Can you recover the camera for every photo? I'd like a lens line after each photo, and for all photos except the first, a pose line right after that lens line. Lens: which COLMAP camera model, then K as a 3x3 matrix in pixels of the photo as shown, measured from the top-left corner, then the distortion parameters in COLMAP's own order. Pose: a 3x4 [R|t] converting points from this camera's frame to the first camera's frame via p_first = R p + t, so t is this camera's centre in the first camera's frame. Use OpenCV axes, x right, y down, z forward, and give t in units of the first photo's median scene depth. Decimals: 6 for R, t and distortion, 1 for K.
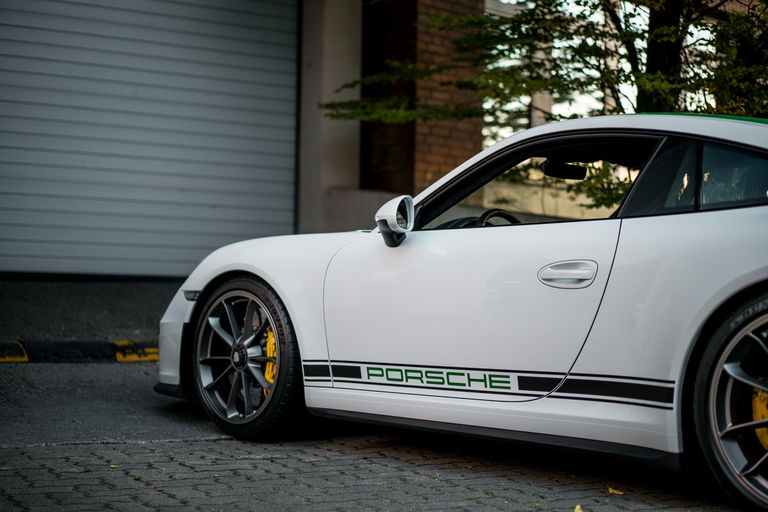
lens RADIAL K [[1218.2, 0, 380.5], [0, 1218.2, 240.1], [0, 0, 1]] dist [0.124537, -0.902640]
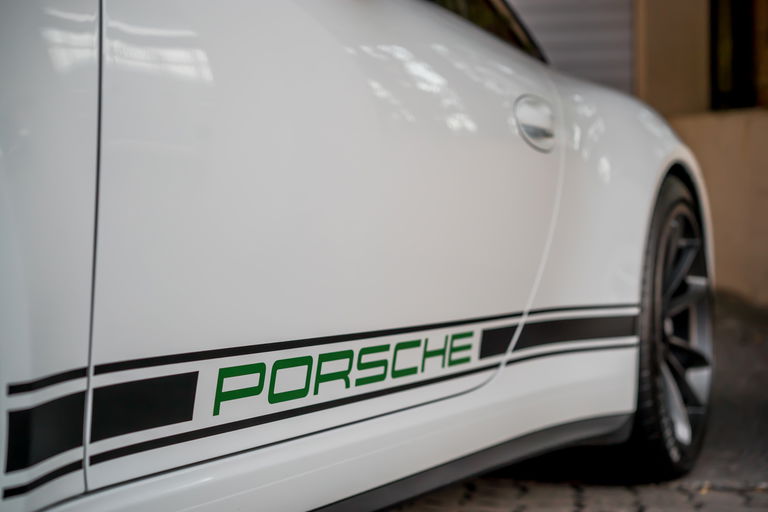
lens RADIAL K [[1218.2, 0, 380.5], [0, 1218.2, 240.1], [0, 0, 1]] dist [0.124537, -0.902640]
pose [[-0.341624, 0.032009, 0.939291, -0.272067], [-0.021423, 0.998895, -0.041832, 0.088291], [-0.939592, -0.034413, -0.340561, 1.074748]]
